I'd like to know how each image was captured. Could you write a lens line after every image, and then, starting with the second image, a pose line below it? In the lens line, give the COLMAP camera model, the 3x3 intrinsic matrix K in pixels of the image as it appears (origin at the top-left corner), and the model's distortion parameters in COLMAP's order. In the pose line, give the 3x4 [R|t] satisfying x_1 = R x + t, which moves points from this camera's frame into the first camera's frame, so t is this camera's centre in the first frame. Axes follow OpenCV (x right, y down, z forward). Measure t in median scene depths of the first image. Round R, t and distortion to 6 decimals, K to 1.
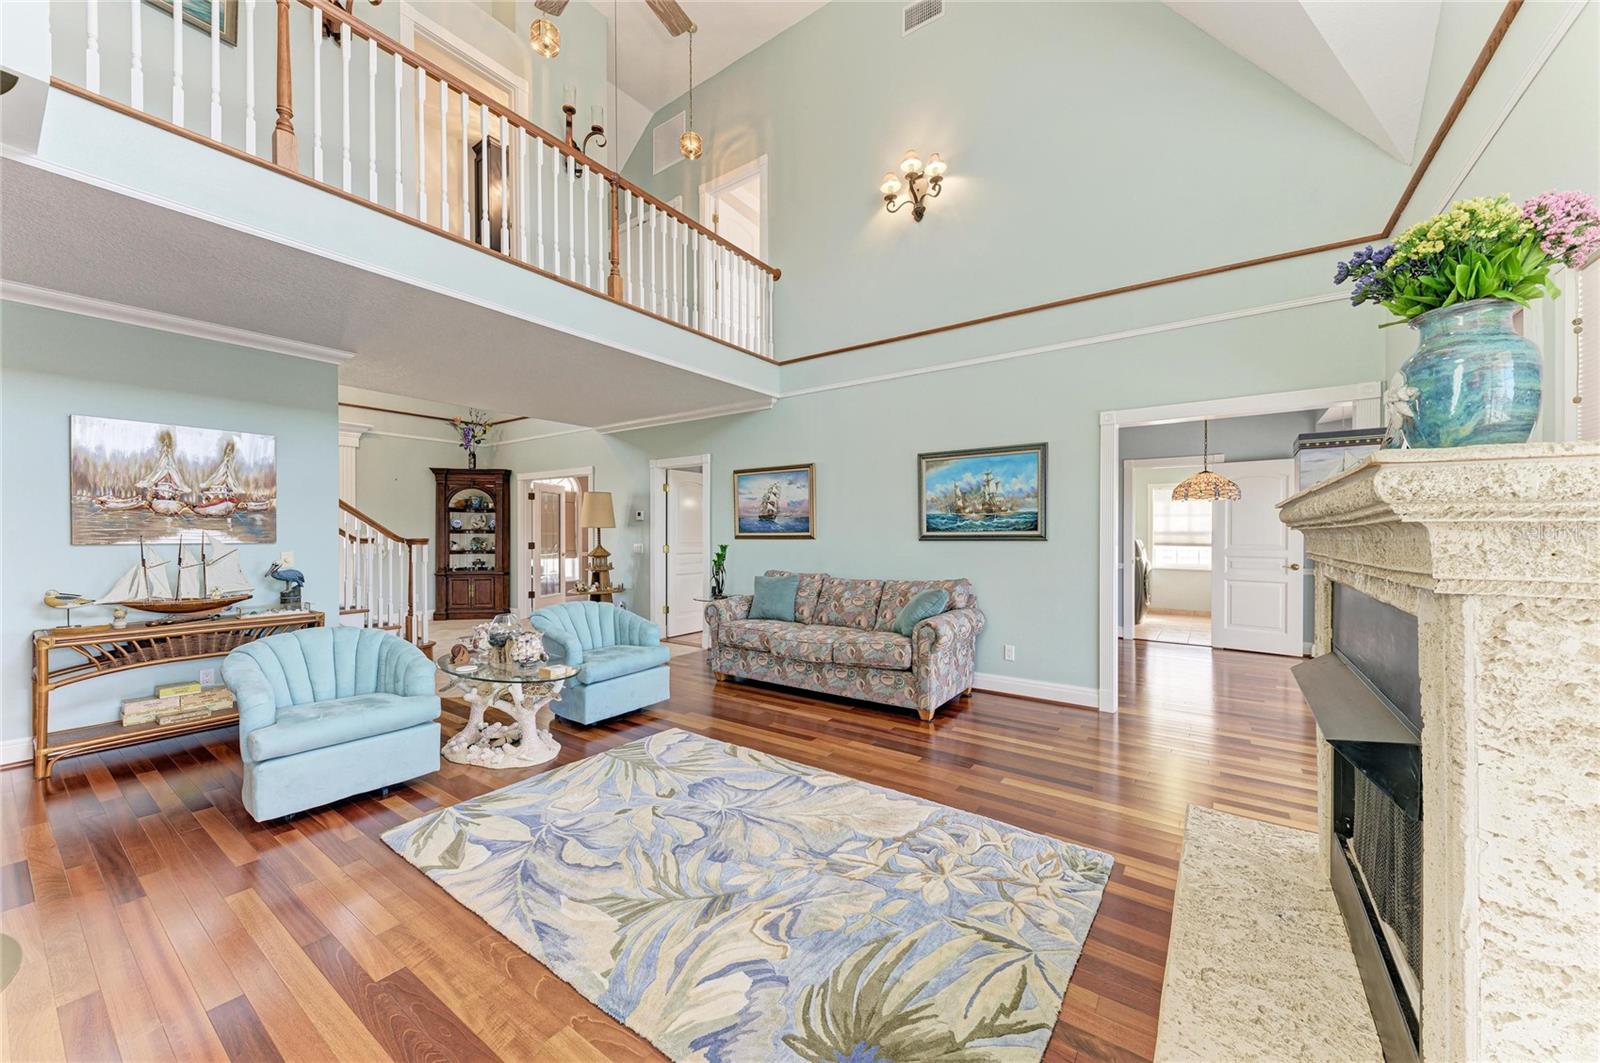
lens RADIAL K [[585.1, 0, 799.5], [0, 585.1, 533.0], [0, 0, 1]] dist [0.013471, -0.001470]
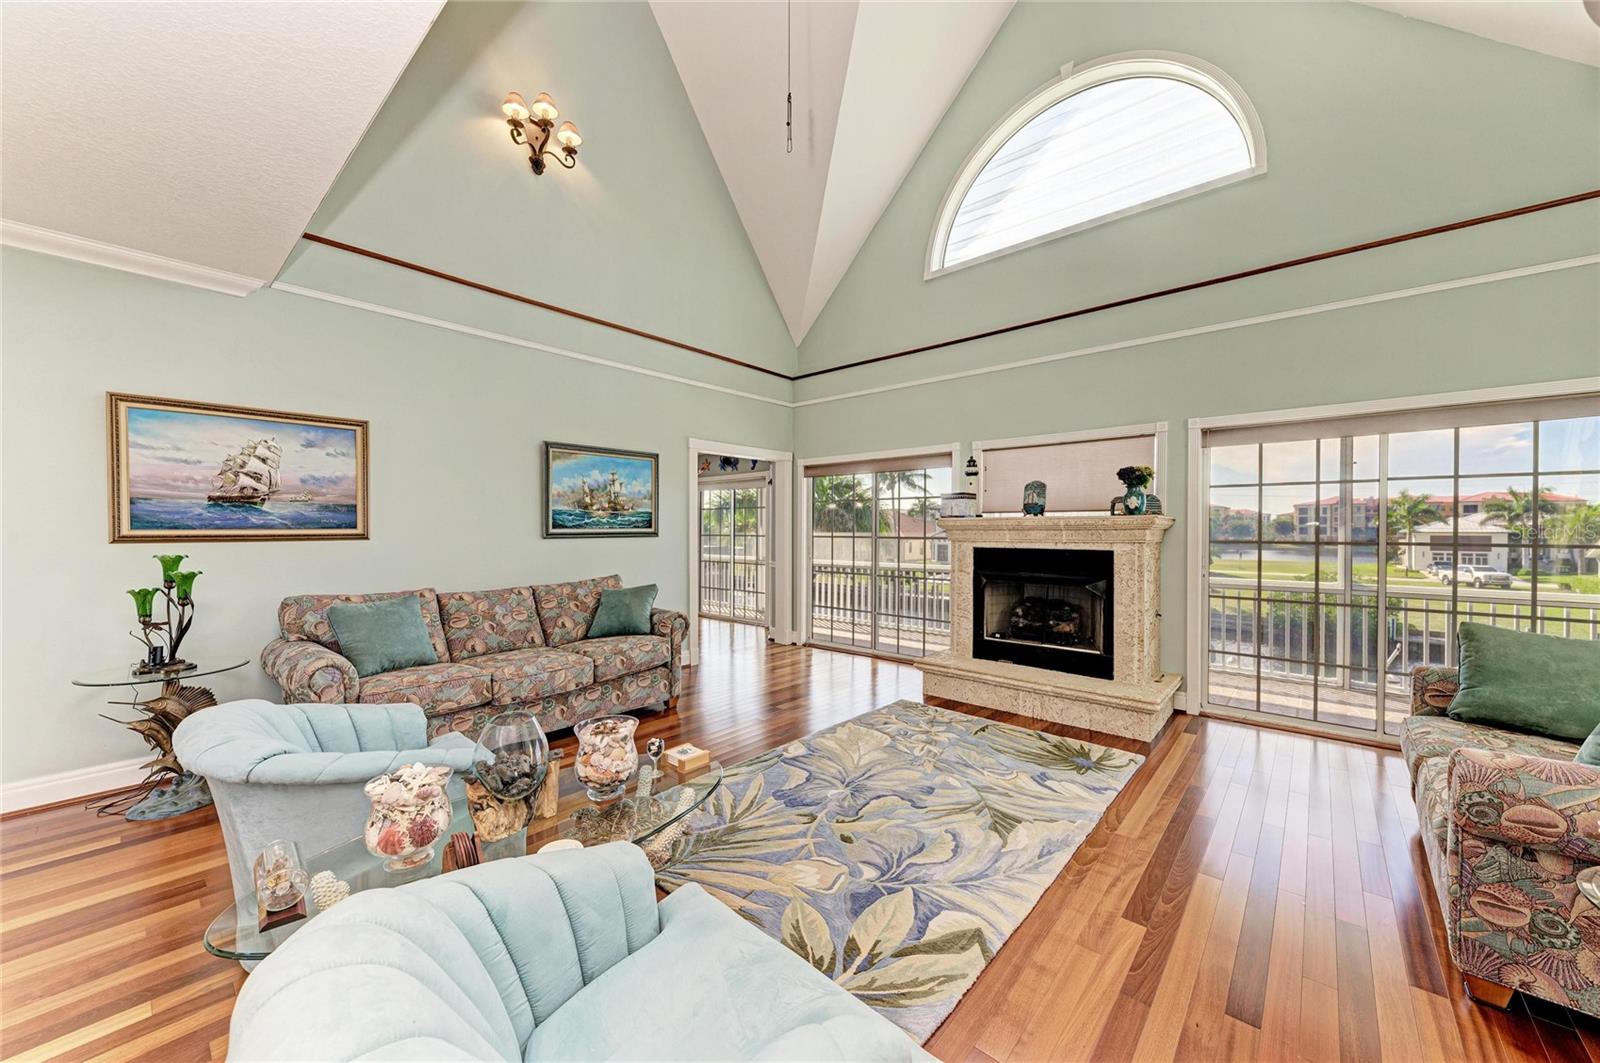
lens RADIAL K [[585.1, 0, 803.6], [0, 585.1, 535.1], [0, 0, 1]] dist [0.013471, -0.001470]
pose [[0.099605, -0.009993, 0.994977, -0.798866], [-0.001845, 0.999946, 0.010228, -0.002824], [-0.995025, -0.002855, 0.099581, 0.647817]]
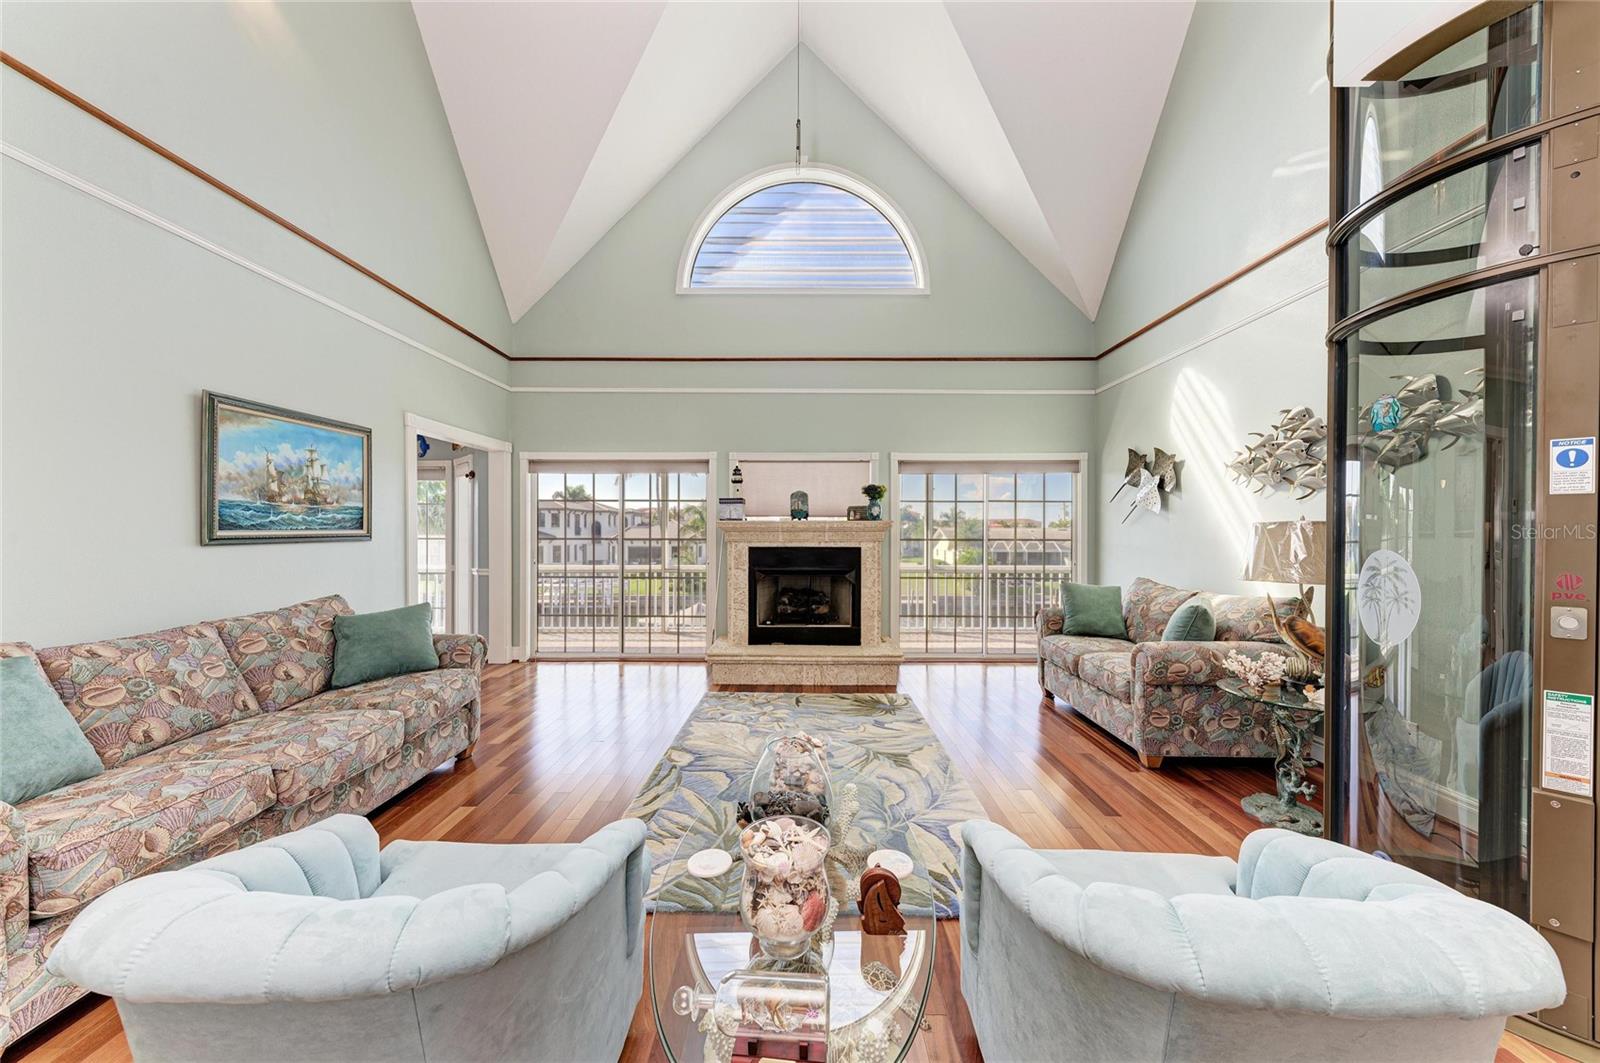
lens RADIAL K [[562.2, 0, 800.8], [0, 562.2, 530.7], [0, 0, 1]] dist [0.017983, -0.001090]
pose [[-0.577344, -0.001040, 0.816500, -0.707688], [-0.002528, 0.999997, -0.000514, -0.003260], [-0.816497, -0.002360, -0.577345, 1.060249]]
